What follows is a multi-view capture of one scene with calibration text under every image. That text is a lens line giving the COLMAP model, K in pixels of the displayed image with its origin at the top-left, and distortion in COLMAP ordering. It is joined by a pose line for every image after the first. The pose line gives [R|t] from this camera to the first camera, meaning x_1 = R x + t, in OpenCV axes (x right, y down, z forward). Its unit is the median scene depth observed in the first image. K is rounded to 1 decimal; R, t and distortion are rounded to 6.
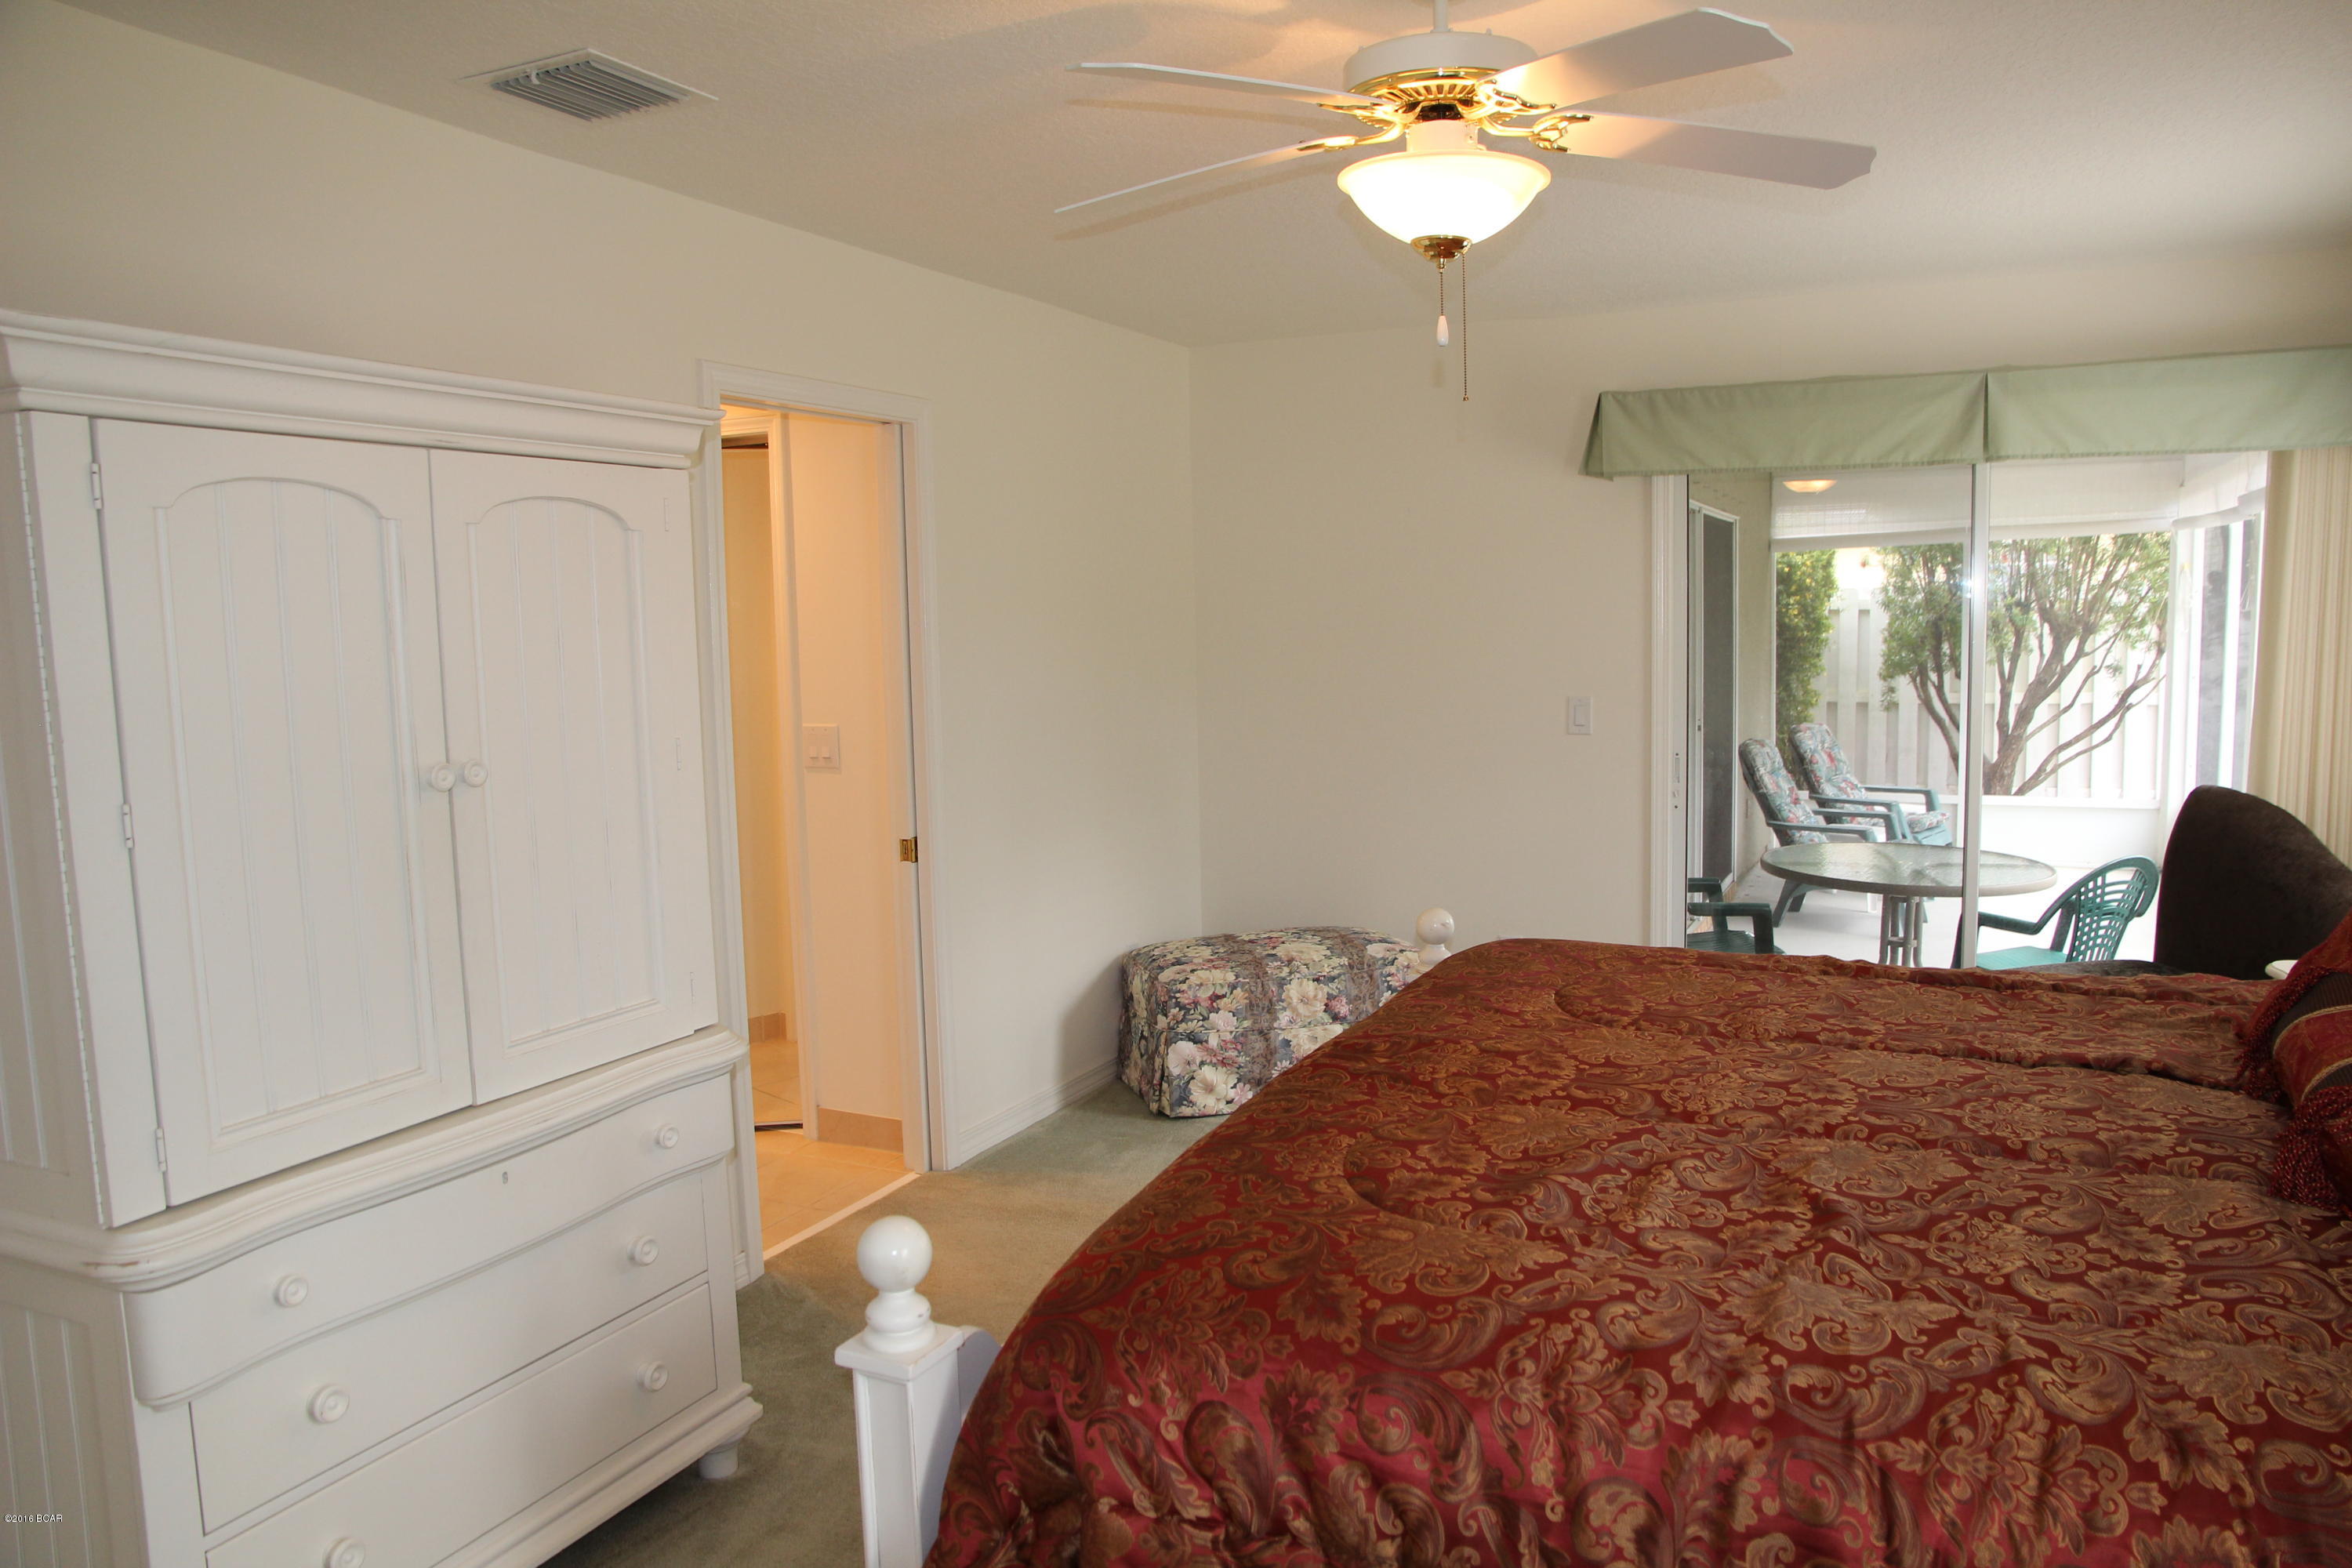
lens RADIAL K [[1625.0, 0, 1203.5], [0, 1625.0, 782.2], [0, 0, 1]] dist [-0.118124, 0.090207]
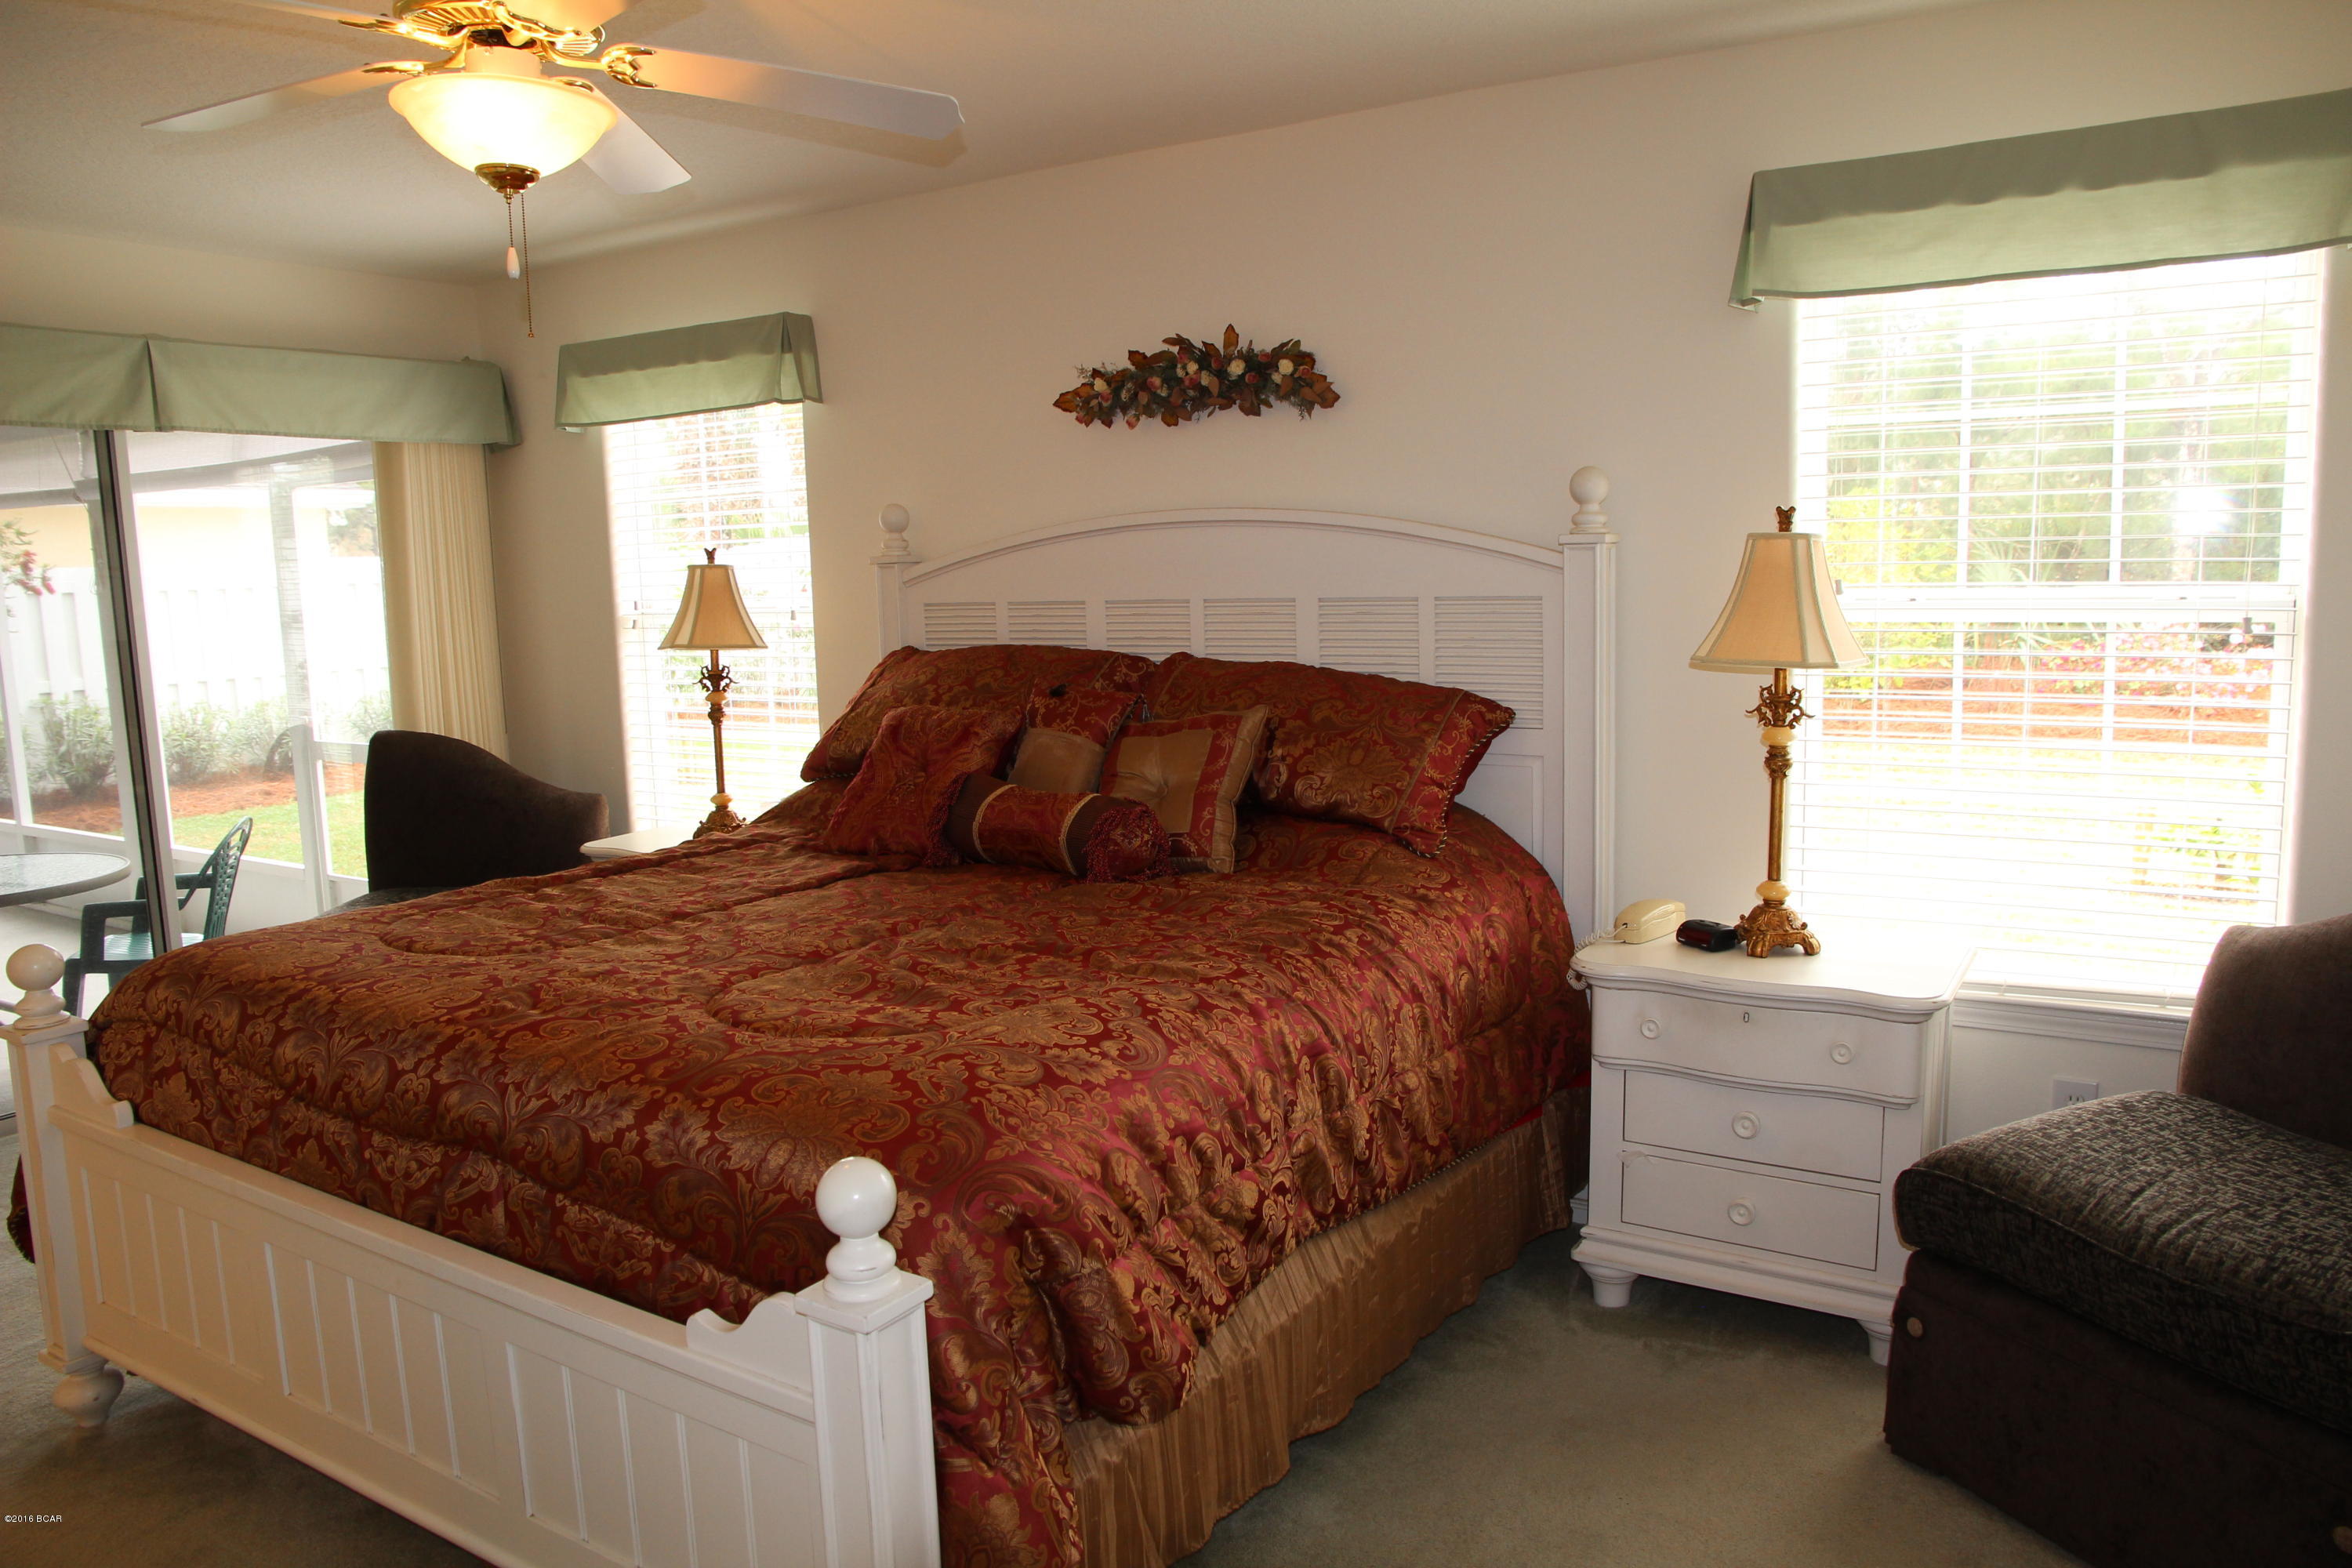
lens RADIAL K [[1625.0, 0, 1203.5], [0, 1625.0, 782.2], [0, 0, 1]] dist [-0.118124, 0.090207]
pose [[0.133705, -0.126738, 0.982884, -0.870919], [0.129757, 0.985490, 0.109422, -0.019124], [-0.982490, 0.112906, 0.148210, 0.517768]]
